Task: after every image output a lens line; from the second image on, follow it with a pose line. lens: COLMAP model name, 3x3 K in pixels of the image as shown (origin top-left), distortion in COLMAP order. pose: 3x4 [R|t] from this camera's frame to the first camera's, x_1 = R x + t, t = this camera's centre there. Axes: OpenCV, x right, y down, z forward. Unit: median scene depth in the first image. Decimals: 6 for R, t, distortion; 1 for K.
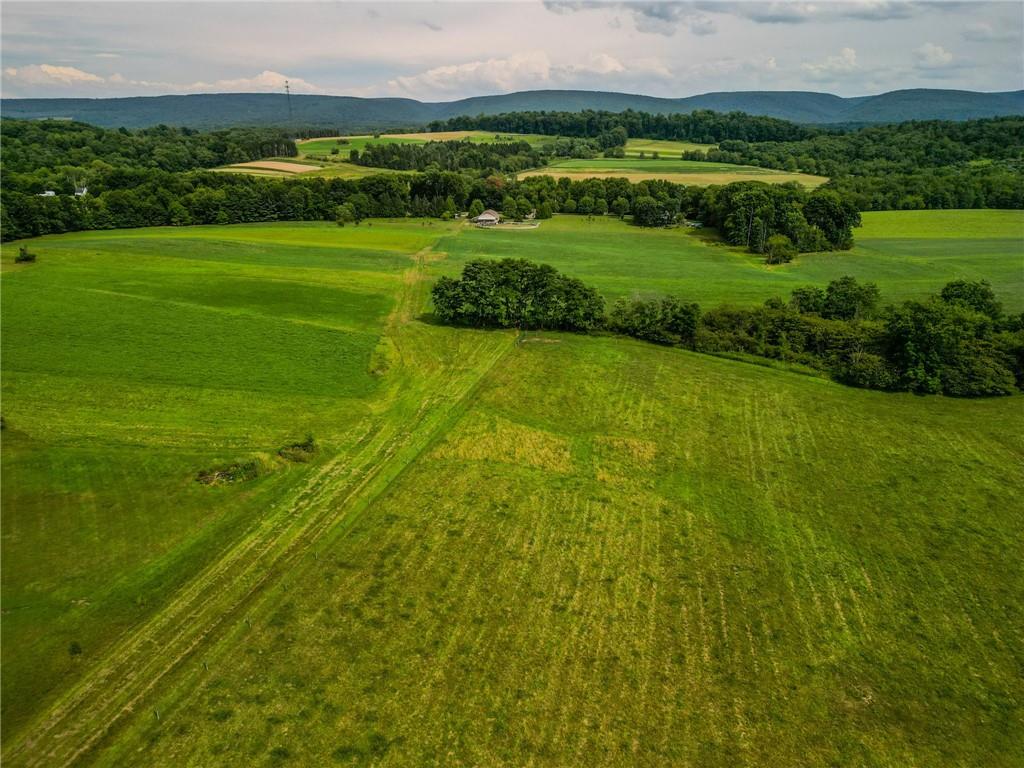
lens RADIAL K [[732.5, 0, 515.0], [0, 732.5, 383.9], [0, 0, 1]] dist [0.039201, -0.028353]
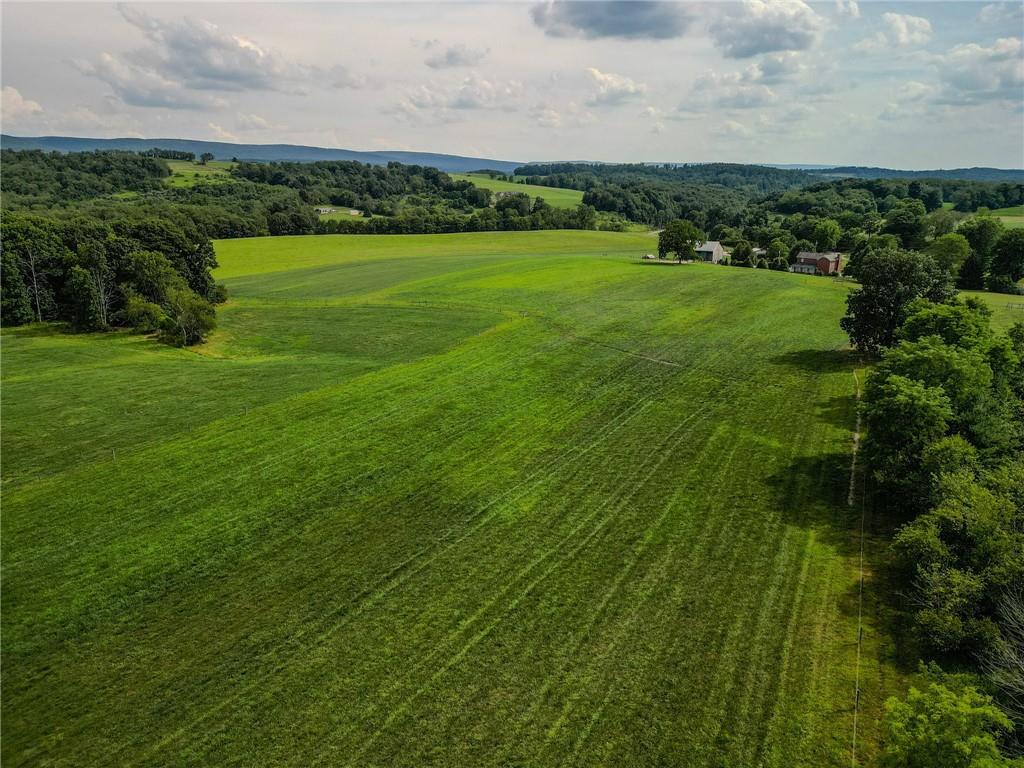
lens RADIAL K [[732.5, 0, 514.4], [0, 732.5, 385.9], [0, 0, 1]] dist [0.039201, -0.028353]
pose [[0.433464, -0.237803, 0.869229, -0.004566], [0.285352, 0.951142, 0.117914, -0.050696], [-0.854800, 0.196925, 0.480143, 0.214667]]
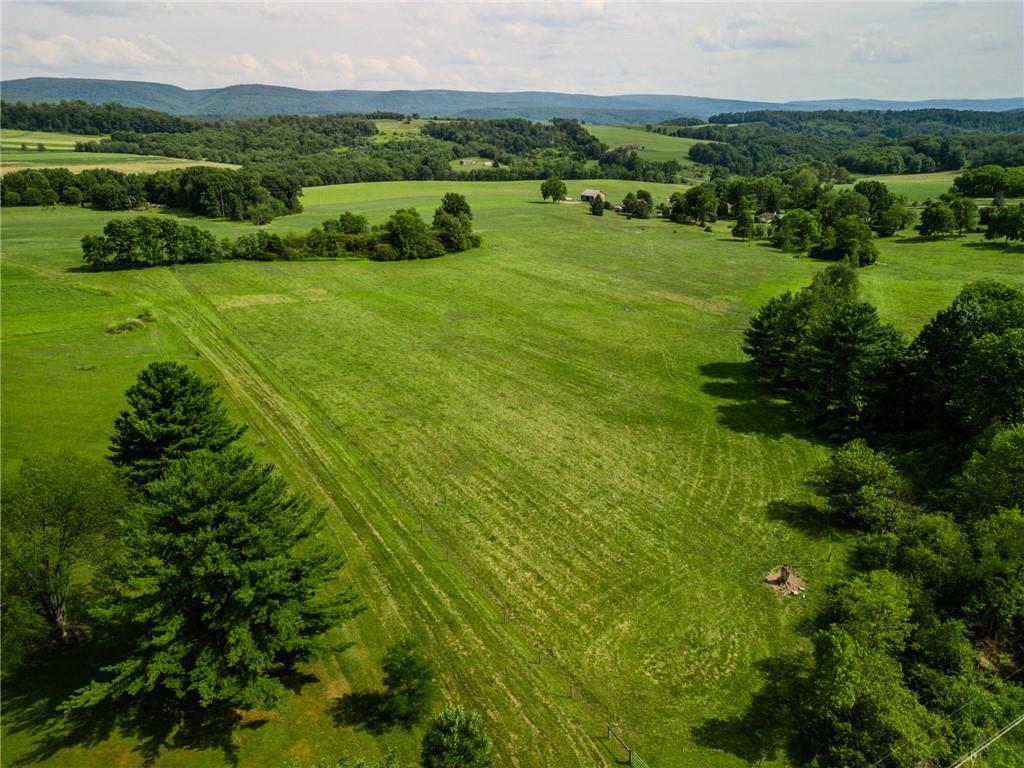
lens RADIAL K [[732.5, 0, 513.4], [0, 732.5, 384.6], [0, 0, 1]] dist [0.039201, -0.028353]
pose [[0.704217, -0.236730, 0.669356, -0.113456], [0.228919, 0.968133, 0.101557, 0.034196], [-0.672067, 0.081710, 0.735968, -0.107096]]
